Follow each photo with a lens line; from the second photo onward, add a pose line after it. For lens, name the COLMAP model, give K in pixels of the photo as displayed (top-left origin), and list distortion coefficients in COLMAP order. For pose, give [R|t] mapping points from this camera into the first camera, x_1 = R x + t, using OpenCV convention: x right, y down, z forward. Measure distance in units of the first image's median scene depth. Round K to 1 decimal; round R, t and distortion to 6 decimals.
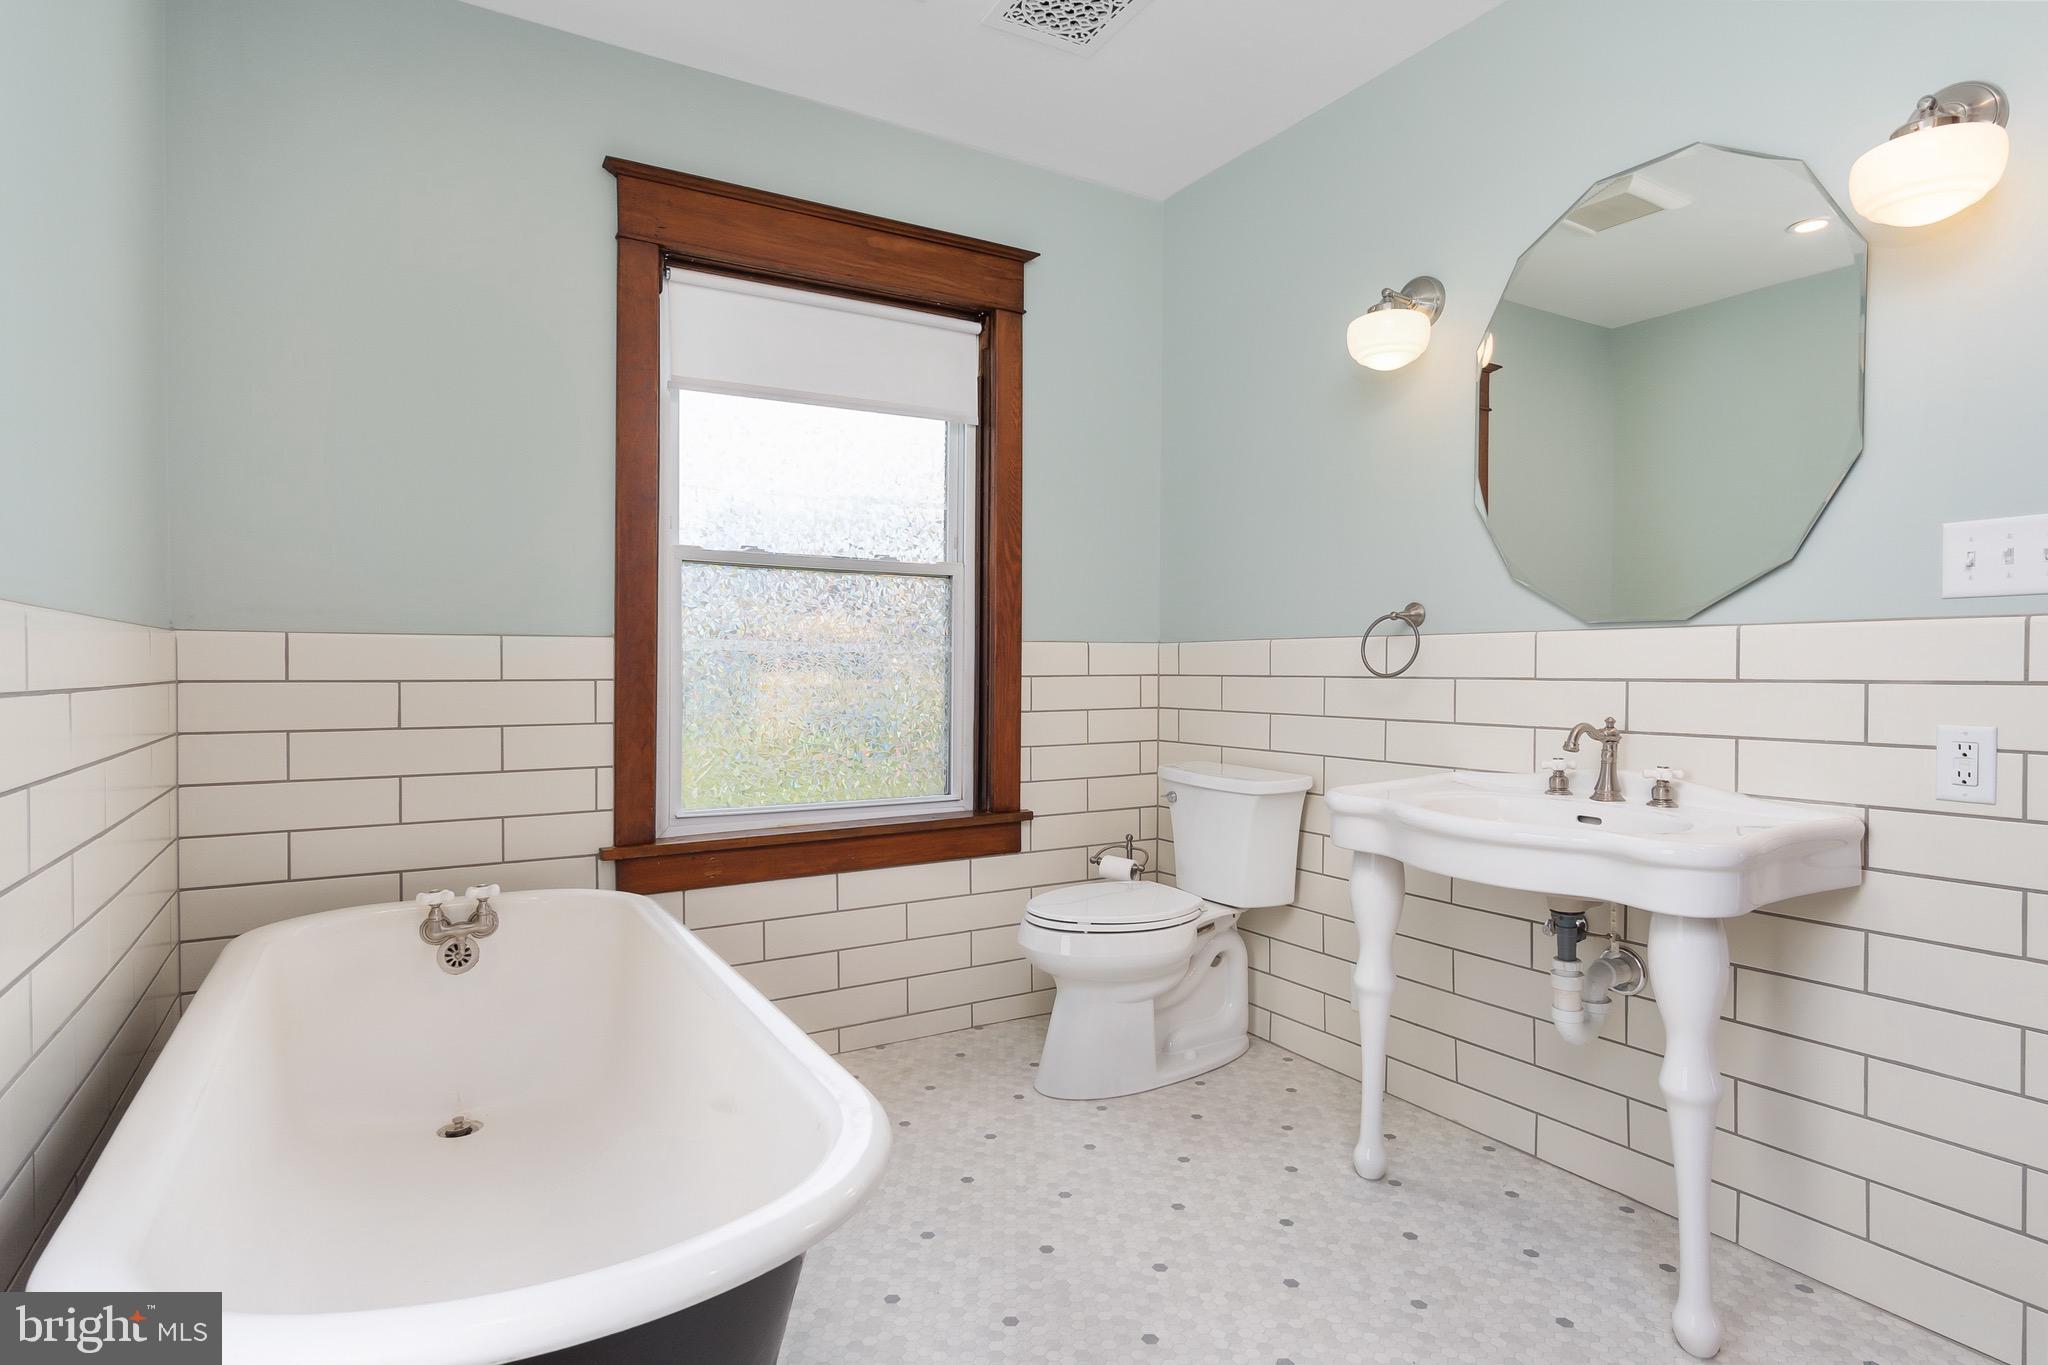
lens RADIAL K [[1091.5, 0, 1034.9], [0, 1091.5, 674.9], [0, 0, 1]] dist [0.009605, 0.001202]
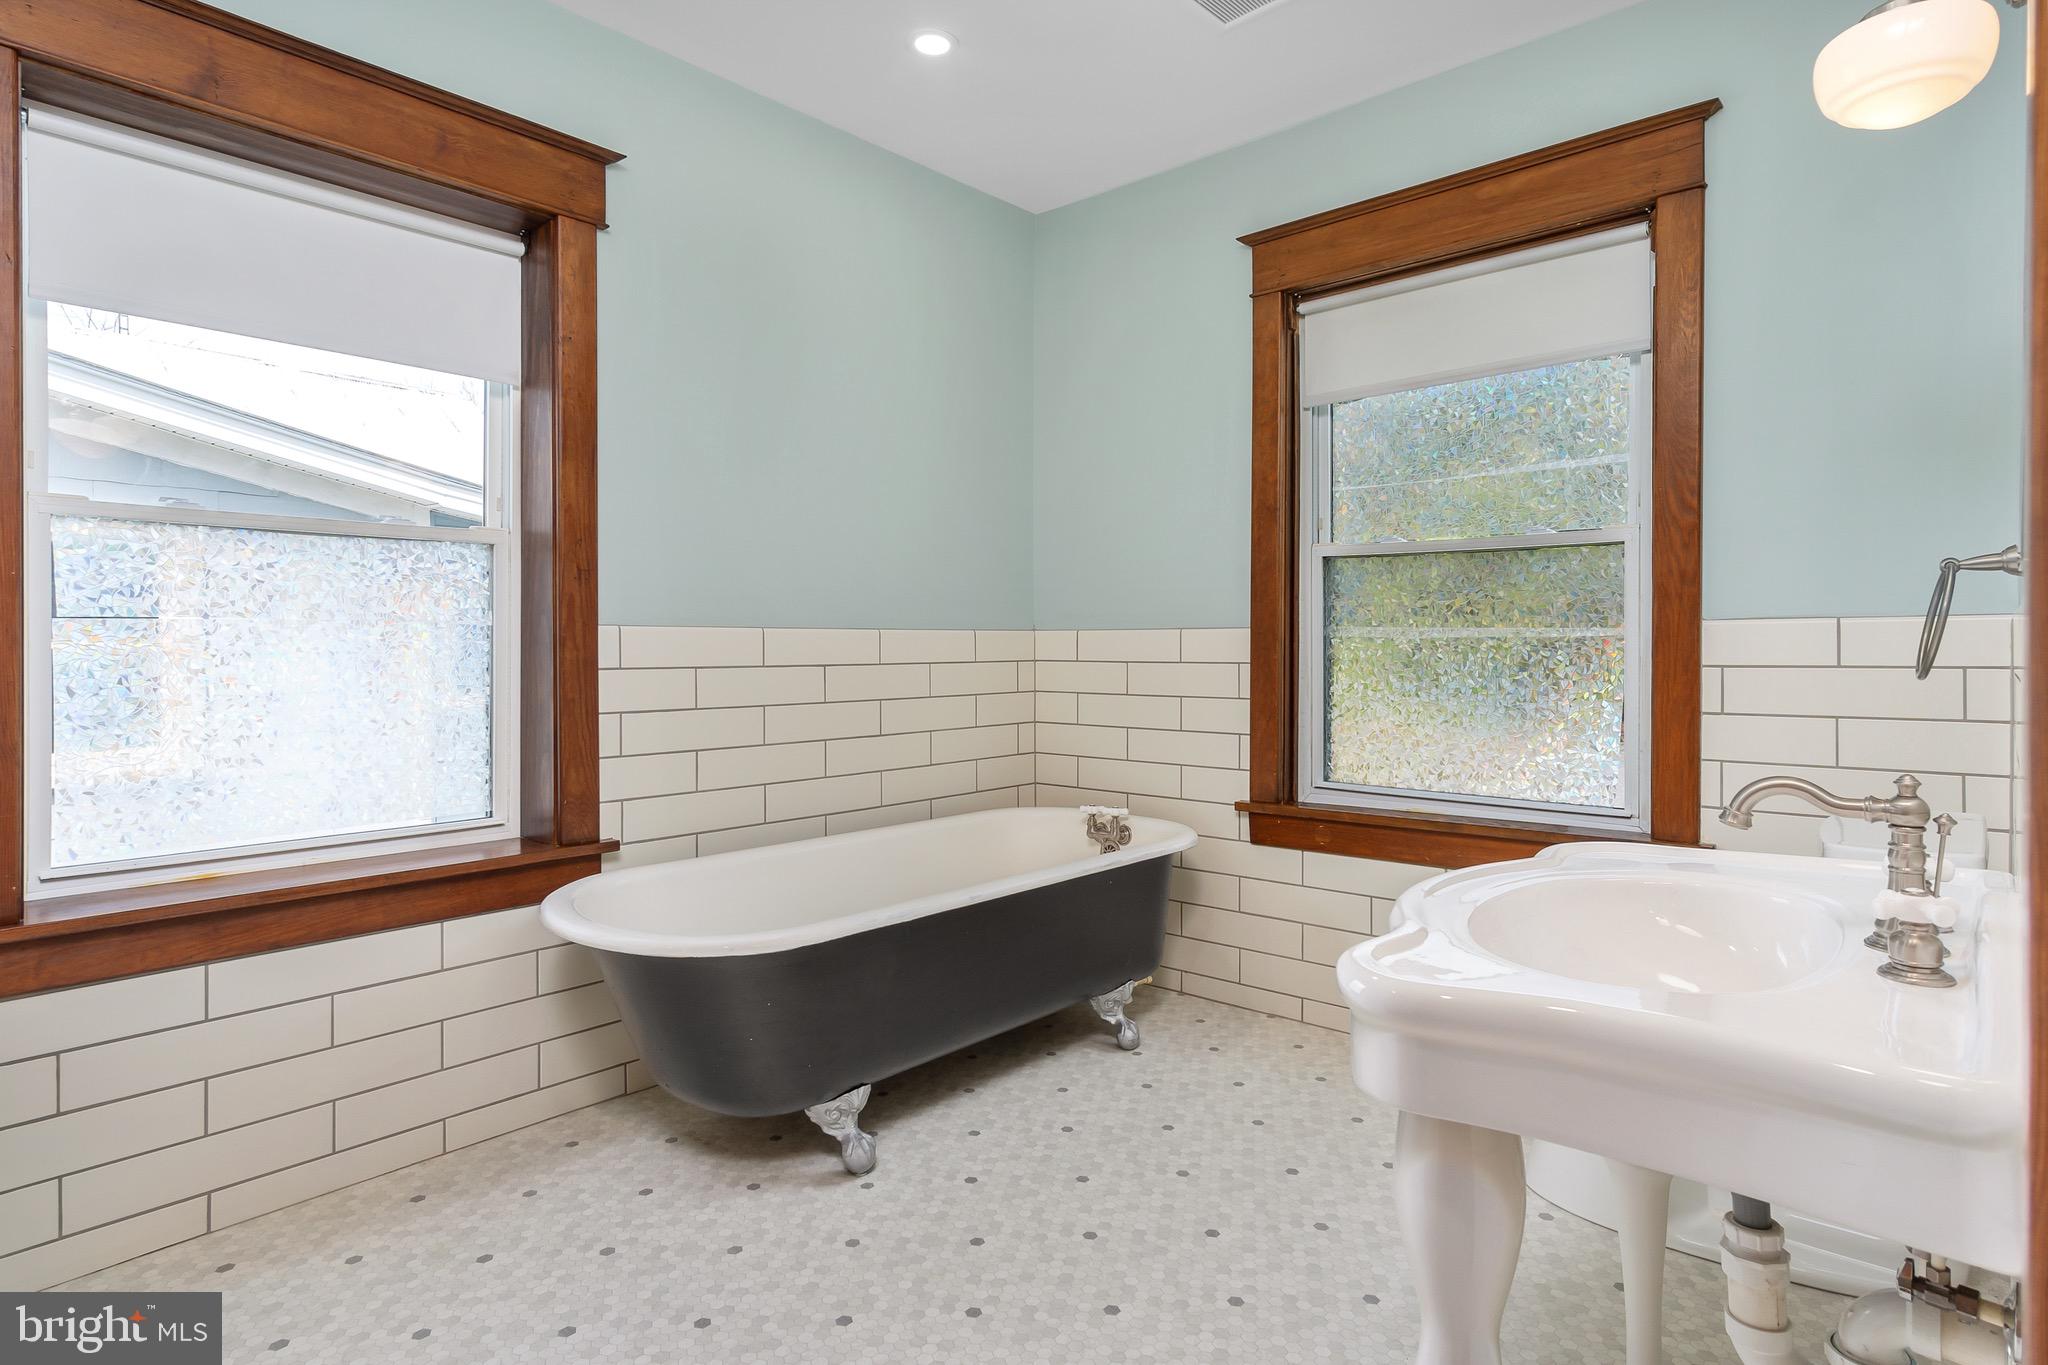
lens RADIAL K [[1076.7, 0, 1017.8], [0, 1076.7, 653.3], [0, 0, 1]] dist [-0.012847, 0.000281]
pose [[0.298485, 0.002274, -0.954412, 0.664721], [-0.008858, 0.999961, -0.000388, -0.003521], [0.954373, 0.008570, 0.298494, 0.395281]]
